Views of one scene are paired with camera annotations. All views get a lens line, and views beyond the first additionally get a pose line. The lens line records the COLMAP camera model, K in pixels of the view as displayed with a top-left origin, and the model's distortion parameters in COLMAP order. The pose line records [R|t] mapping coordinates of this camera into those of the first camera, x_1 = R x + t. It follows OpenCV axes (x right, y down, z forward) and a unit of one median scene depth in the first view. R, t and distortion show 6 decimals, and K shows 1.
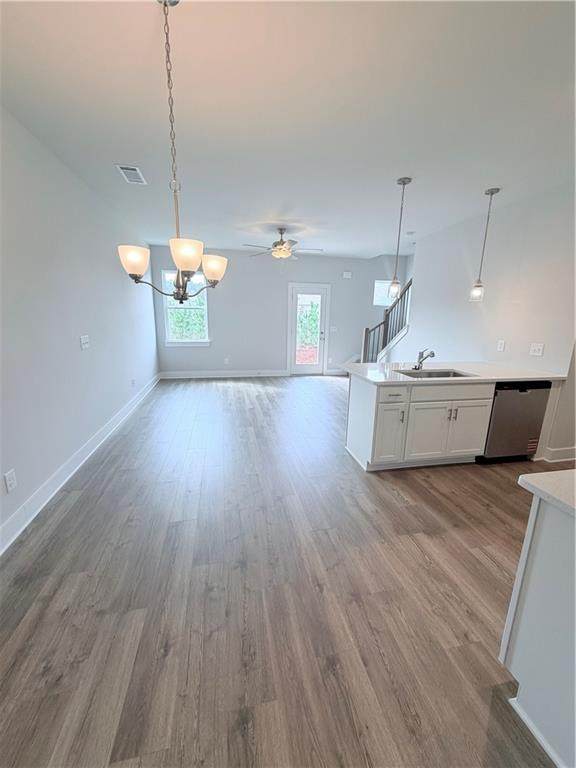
lens RADIAL K [[303.8, 0, 288.4], [0, 303.8, 381.4], [0, 0, 1]] dist [-0.002192, -0.000105]
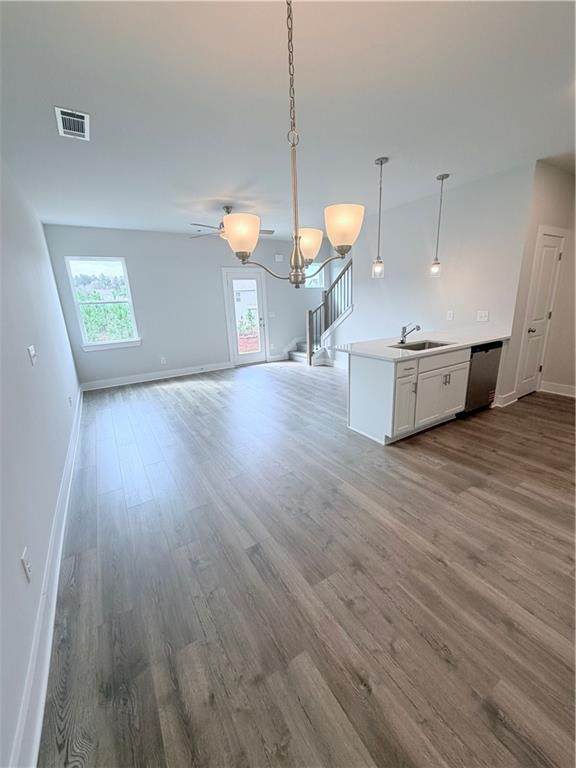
lens RADIAL K [[303.8, 0, 288.4], [0, 303.8, 381.4], [0, 0, 1]] dist [-0.002192, -0.000105]
pose [[0.940297, -0.146082, 0.307410, -0.326445], [0.132985, 0.989098, 0.063253, -0.029916], [-0.313298, -0.018596, 0.949473, 0.108540]]
